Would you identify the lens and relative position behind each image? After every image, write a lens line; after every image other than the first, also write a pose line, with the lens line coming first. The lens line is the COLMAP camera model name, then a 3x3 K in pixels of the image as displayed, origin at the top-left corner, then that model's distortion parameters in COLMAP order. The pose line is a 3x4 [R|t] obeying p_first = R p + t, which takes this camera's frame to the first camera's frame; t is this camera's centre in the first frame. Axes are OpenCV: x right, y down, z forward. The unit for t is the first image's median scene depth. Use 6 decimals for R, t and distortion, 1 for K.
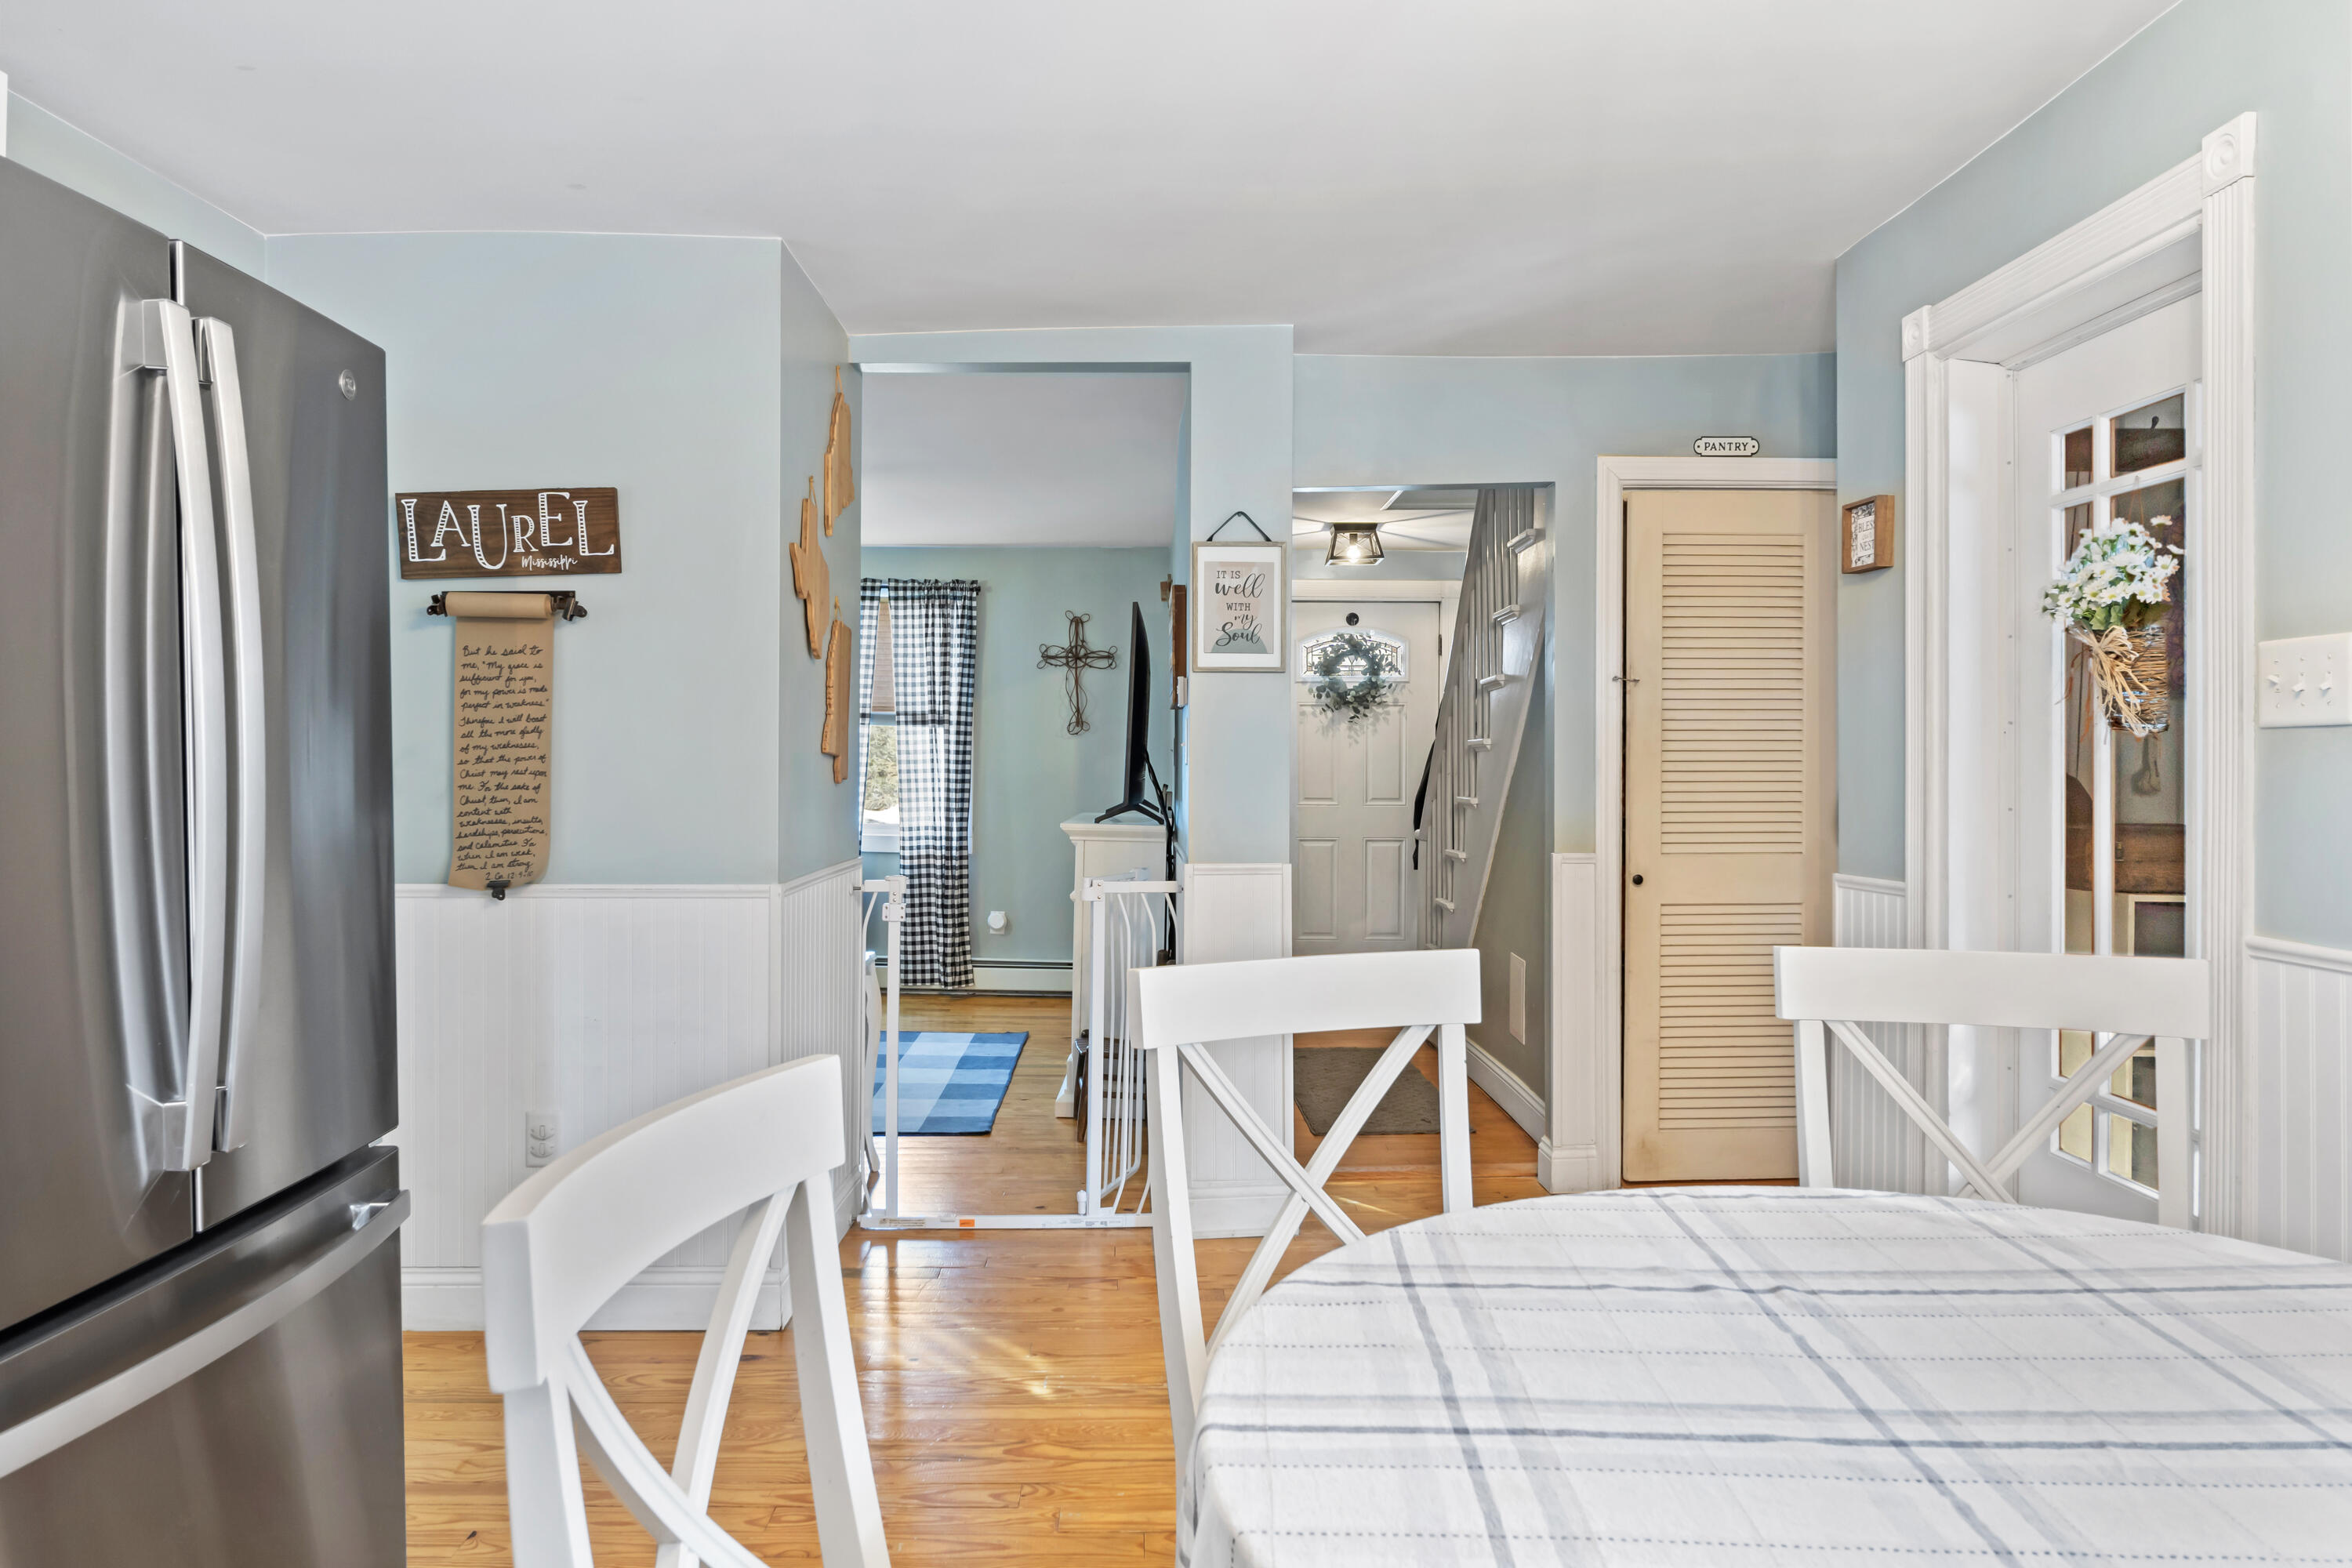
lens RADIAL K [[1494.2, 0, 1167.4], [0, 1494.2, 770.4], [0, 0, 1]] dist [-0.005724, -0.000900]
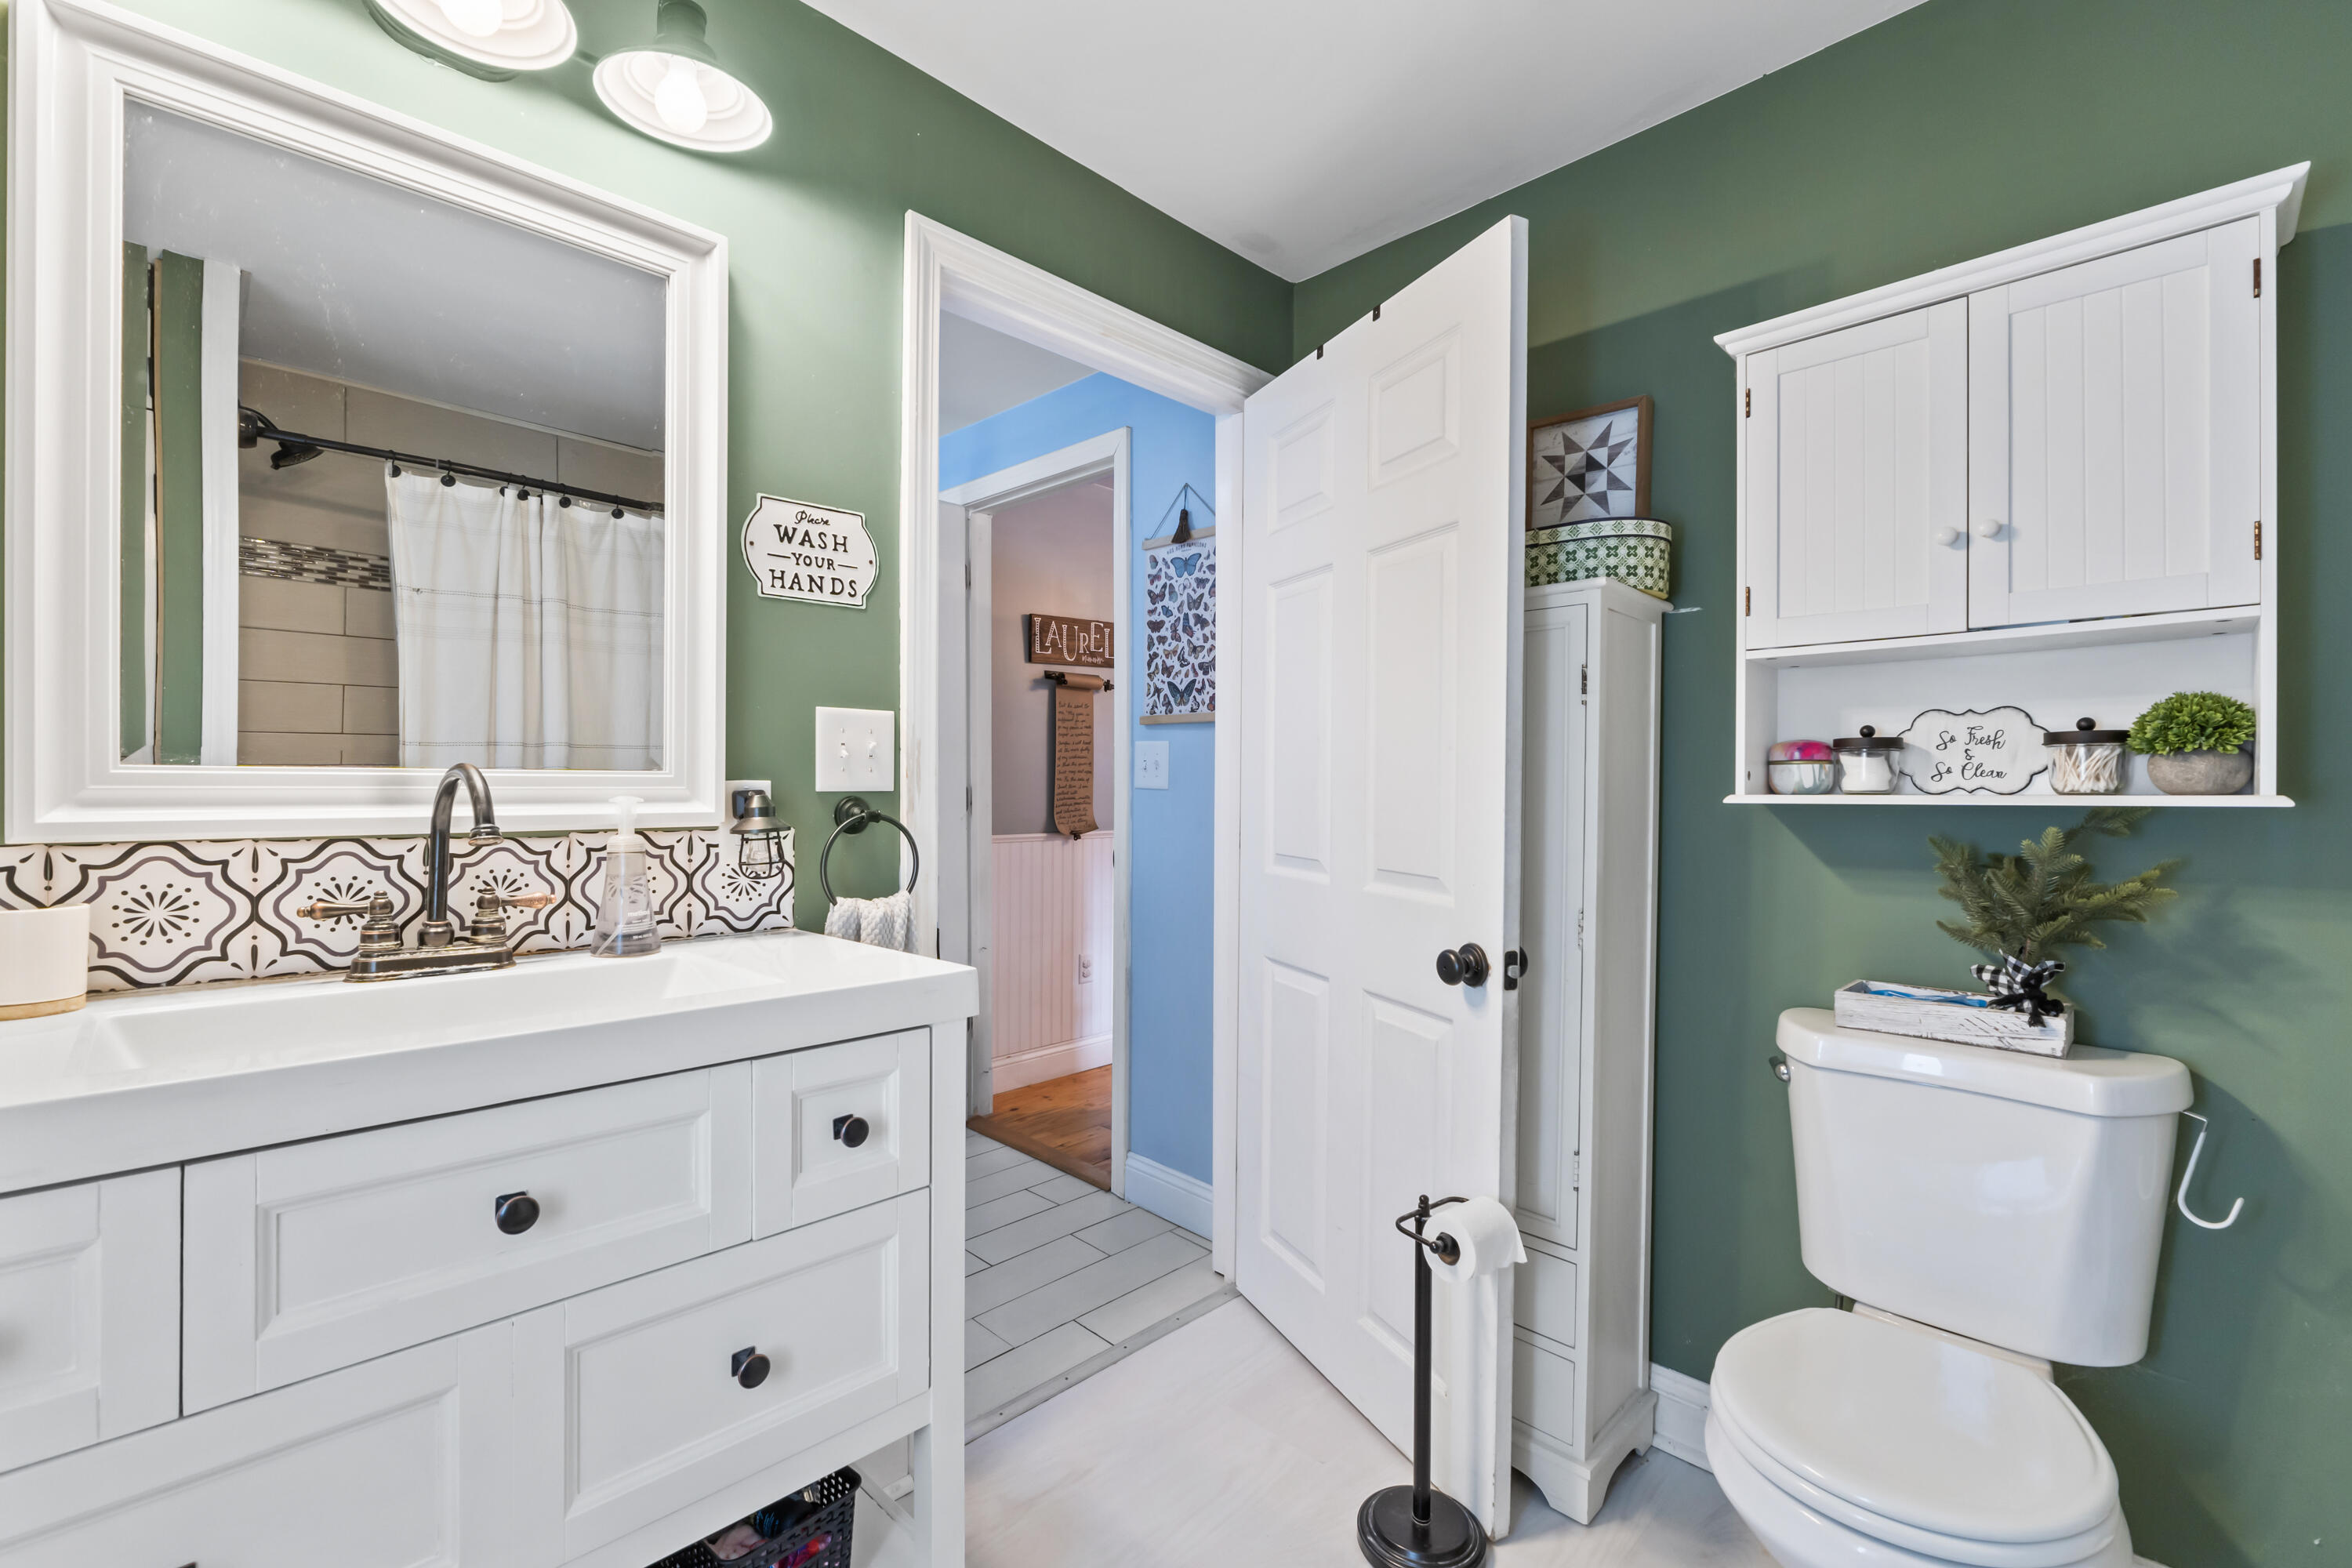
lens RADIAL K [[1008.4, 0, 1180.0], [0, 1008.4, 785.3], [0, 0, 1]] dist [-0.005862, -0.001023]
pose [[0.717963, -0.000691, 0.696081, -1.217356], [-0.001764, 0.999994, 0.002813, 0.014860], [-0.696079, -0.003247, 0.717958, 0.014475]]
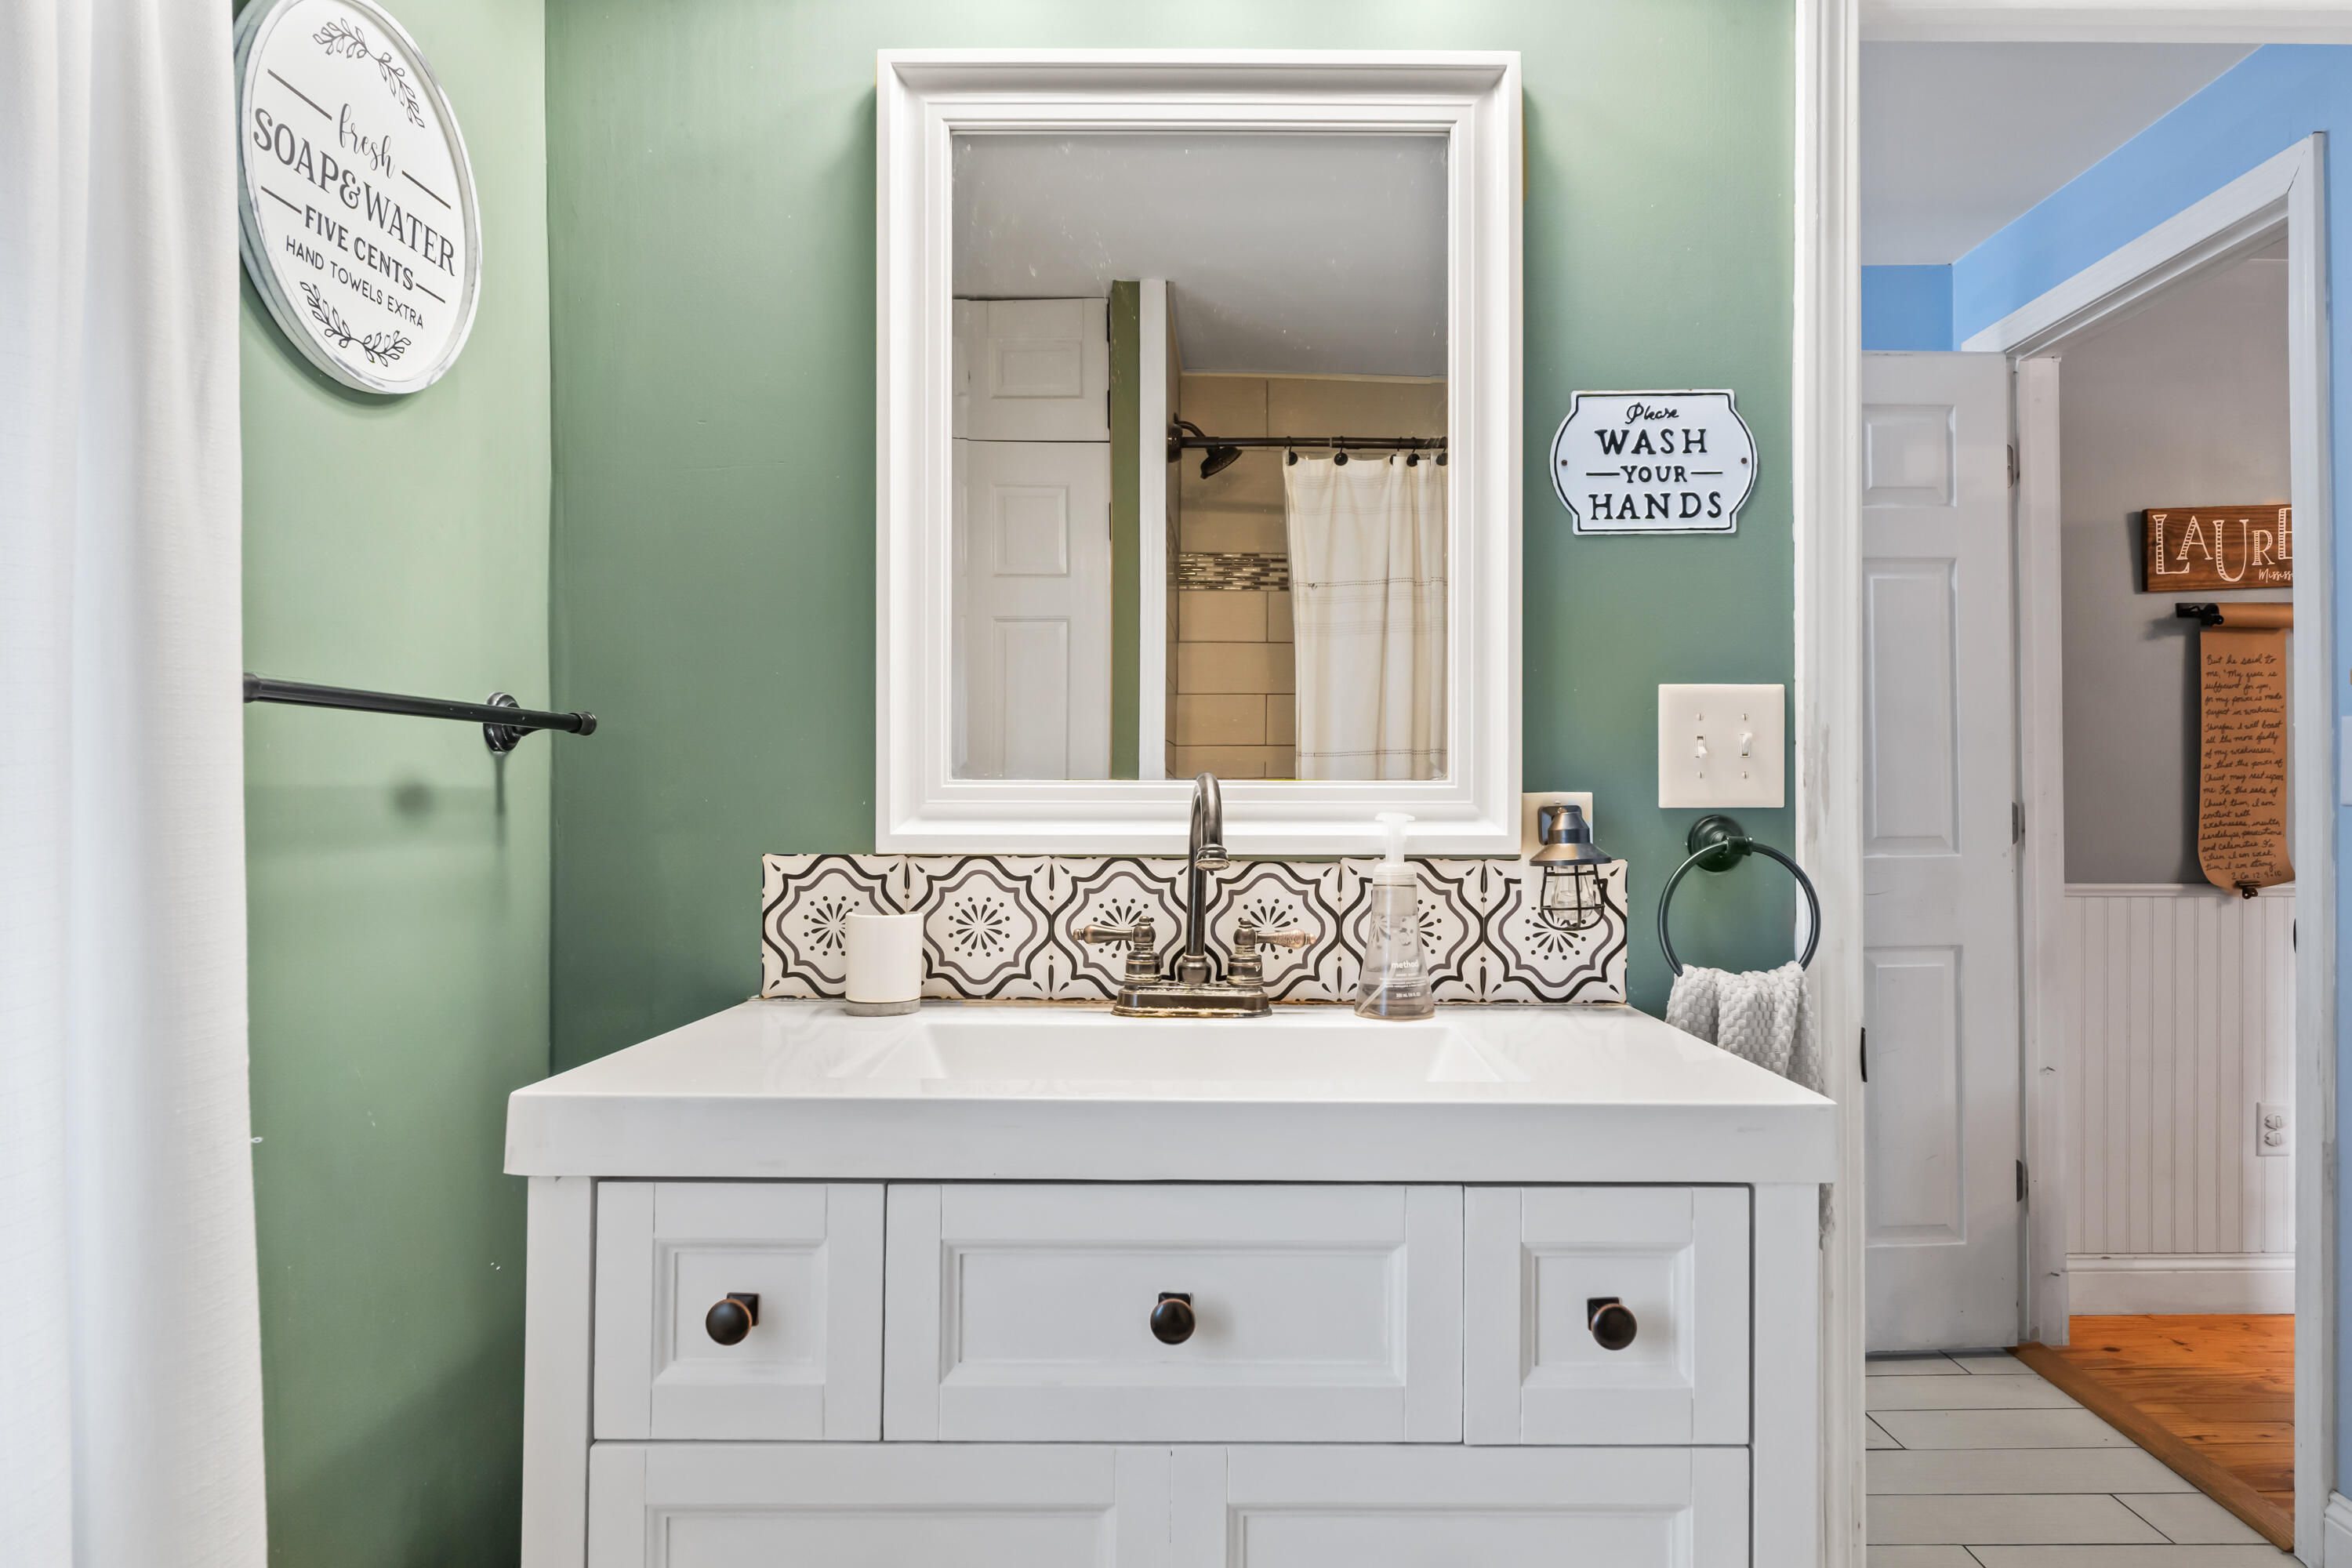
lens RADIAL K [[1380.0, 0, 1182.8], [0, 1380.0, 786.5], [0, 0, 1]] dist [-0.001287, -0.001177]
pose [[0.999812, -0.002043, -0.019293, -1.165067], [0.001859, 0.999953, -0.009549, 0.016202], [0.019312, 0.009511, 0.999768, 0.024202]]
